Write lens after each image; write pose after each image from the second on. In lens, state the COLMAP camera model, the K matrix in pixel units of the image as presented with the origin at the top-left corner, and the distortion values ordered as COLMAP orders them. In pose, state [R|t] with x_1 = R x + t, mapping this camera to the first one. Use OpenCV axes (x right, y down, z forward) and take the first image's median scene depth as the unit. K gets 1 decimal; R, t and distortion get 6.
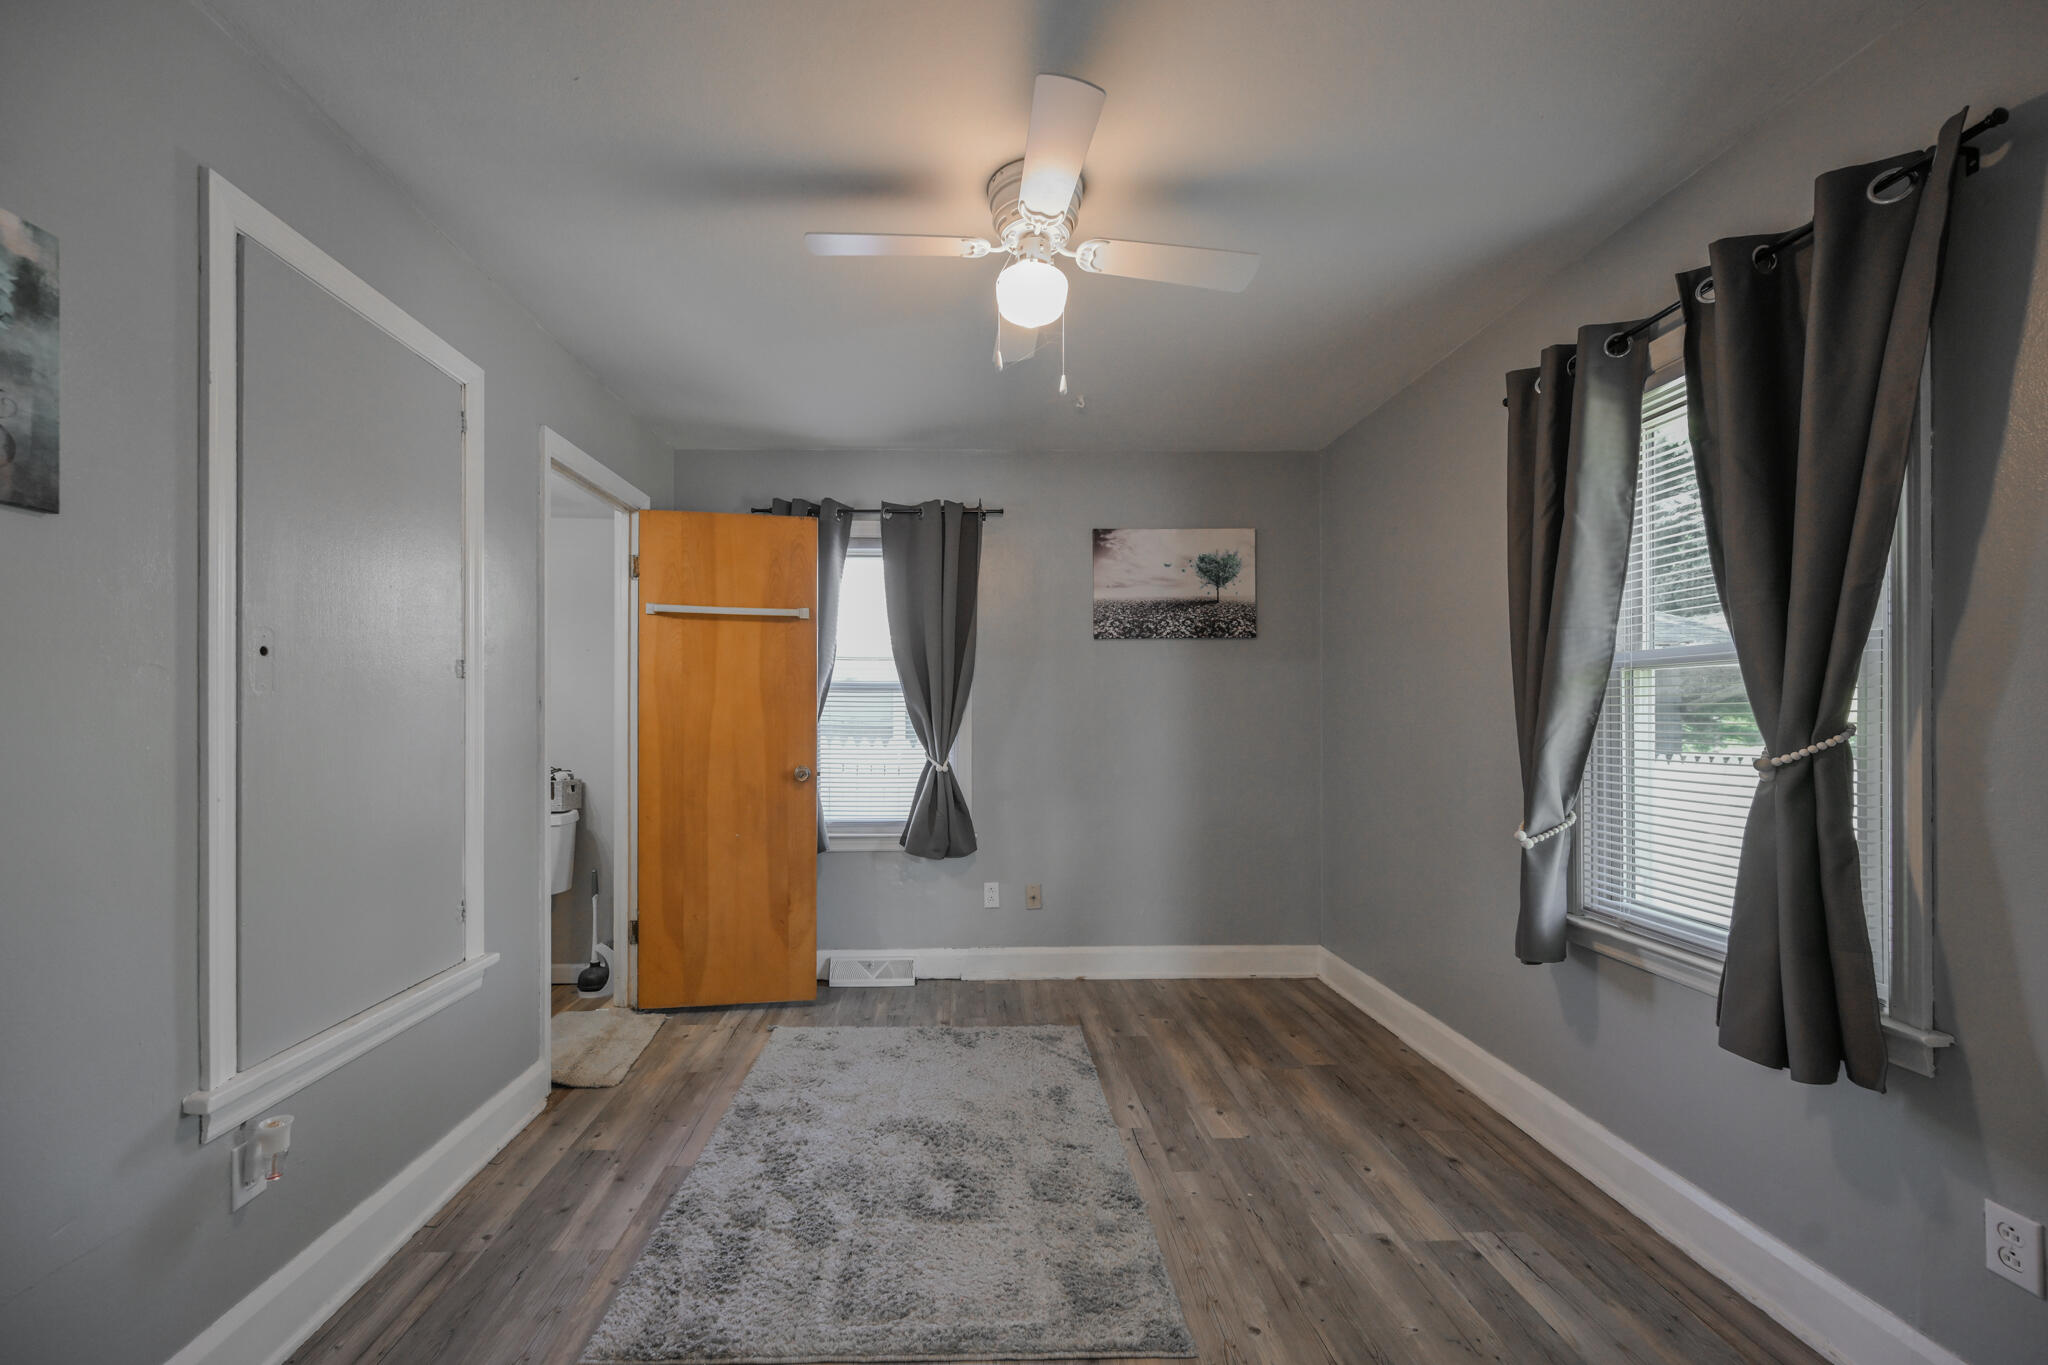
lens RADIAL K [[825.7, 0, 987.9], [0, 825.7, 714.0], [0, 0, 1]] dist [-0.000039, -0.000108]
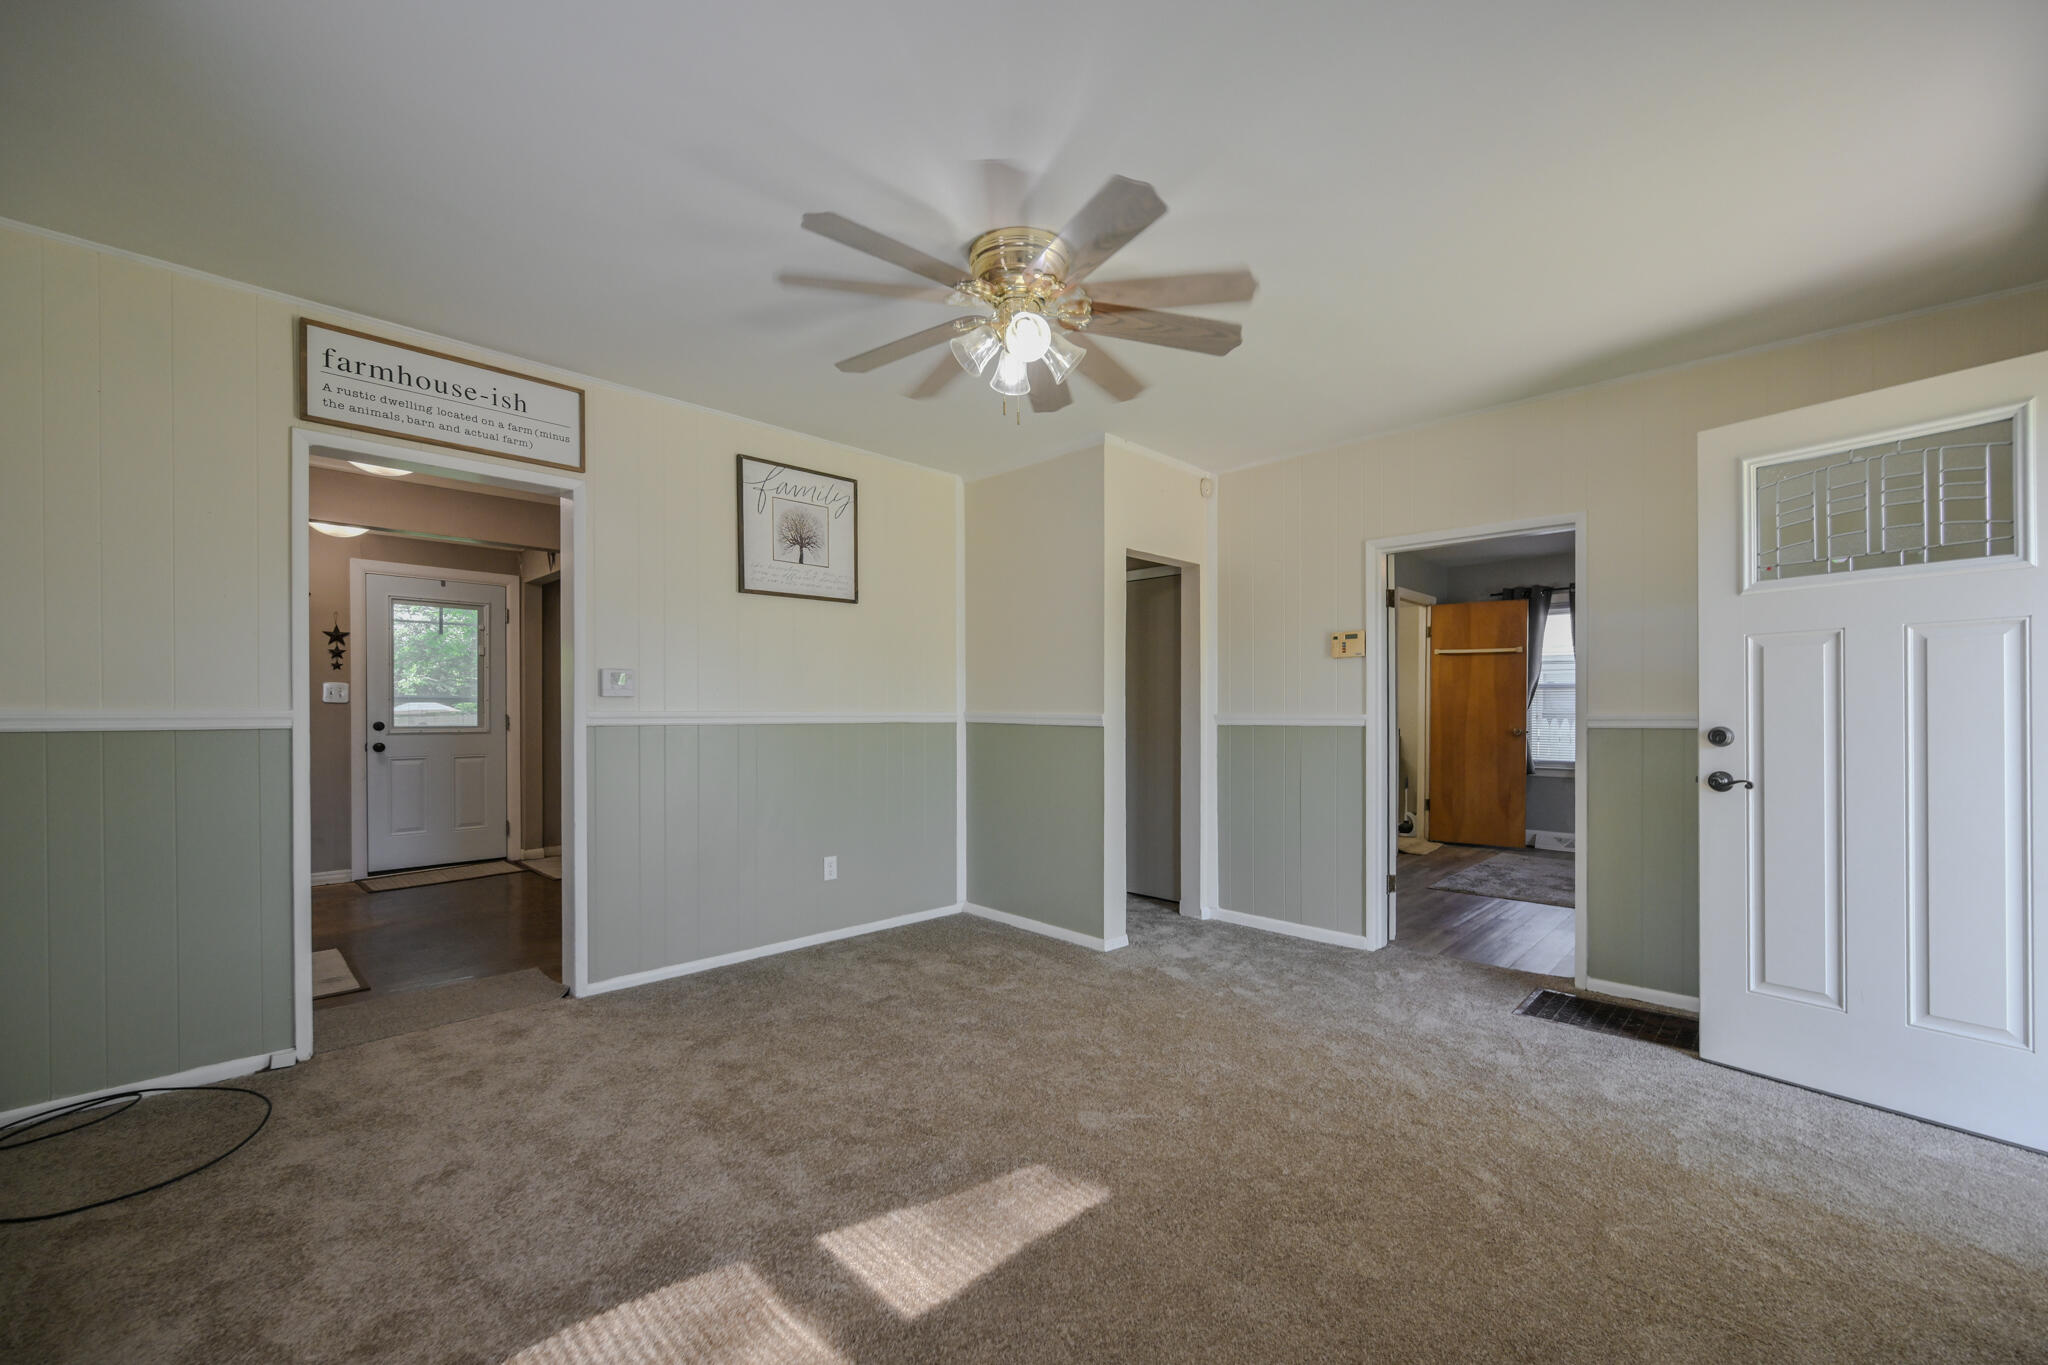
lens RADIAL K [[825.7, 0, 1033.2], [0, 825.7, 719.3], [0, 0, 1]] dist [-0.000039, -0.000108]
pose [[0.699383, 0.009918, -0.714679, 0.371636], [-0.001319, 0.999920, 0.012586, 0.018892], [0.714746, -0.007859, 0.699340, -1.190616]]
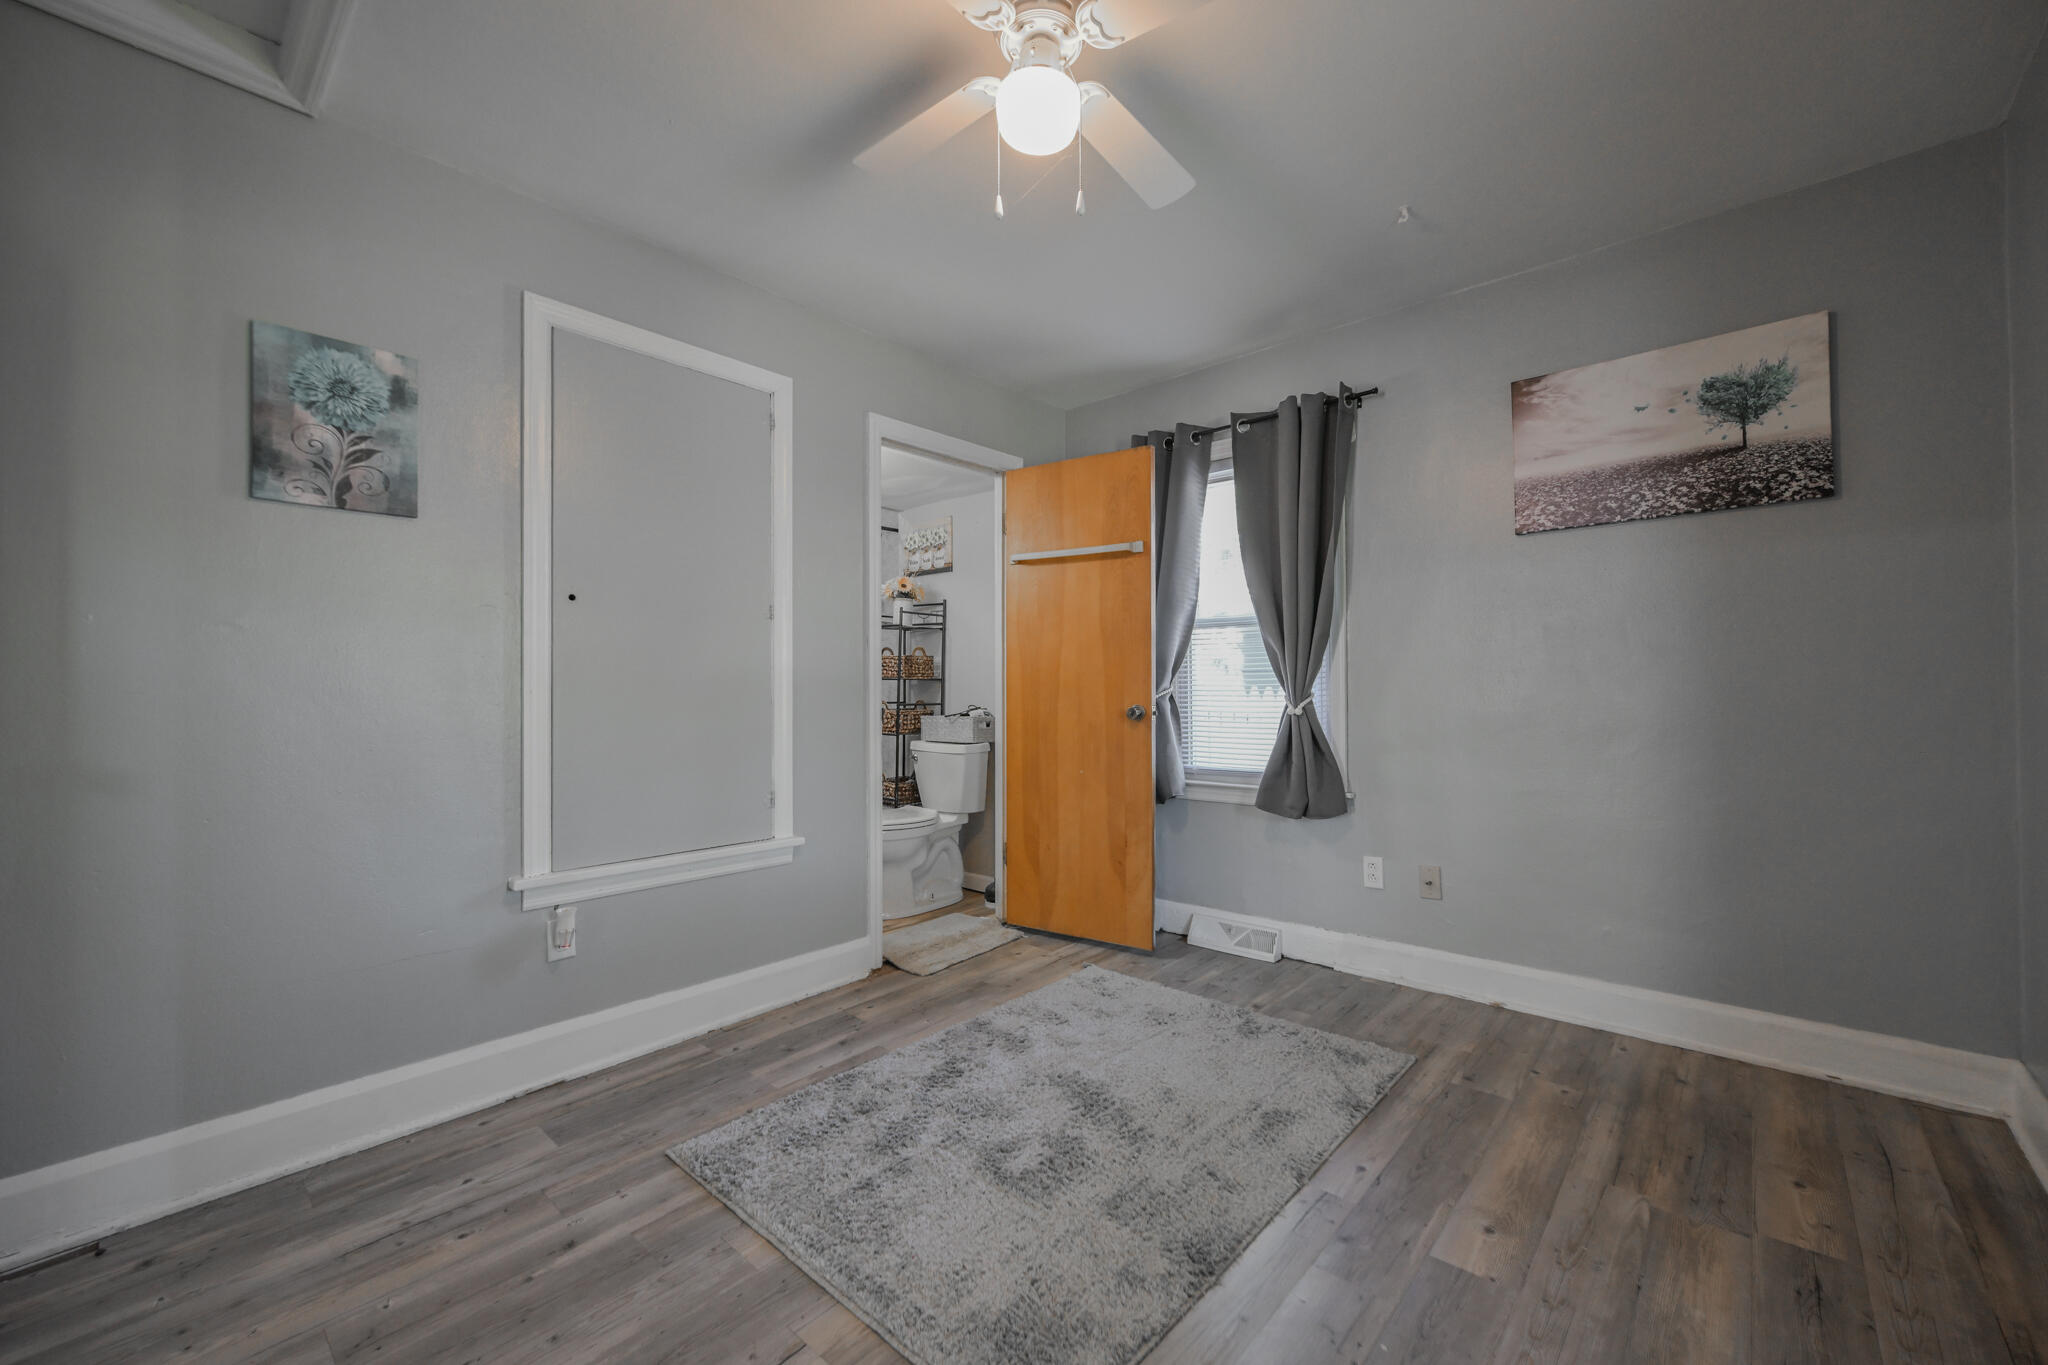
lens RADIAL K [[825.7, 0, 1055.2], [0, 825.7, 681.9], [0, 0, 1]] dist [-0.000039, -0.000108]
pose [[0.730383, -0.013537, -0.682904, 0.369538], [0.007498, 0.999902, -0.011801, 0.047763], [0.682997, 0.003499, 0.730413, 0.231770]]
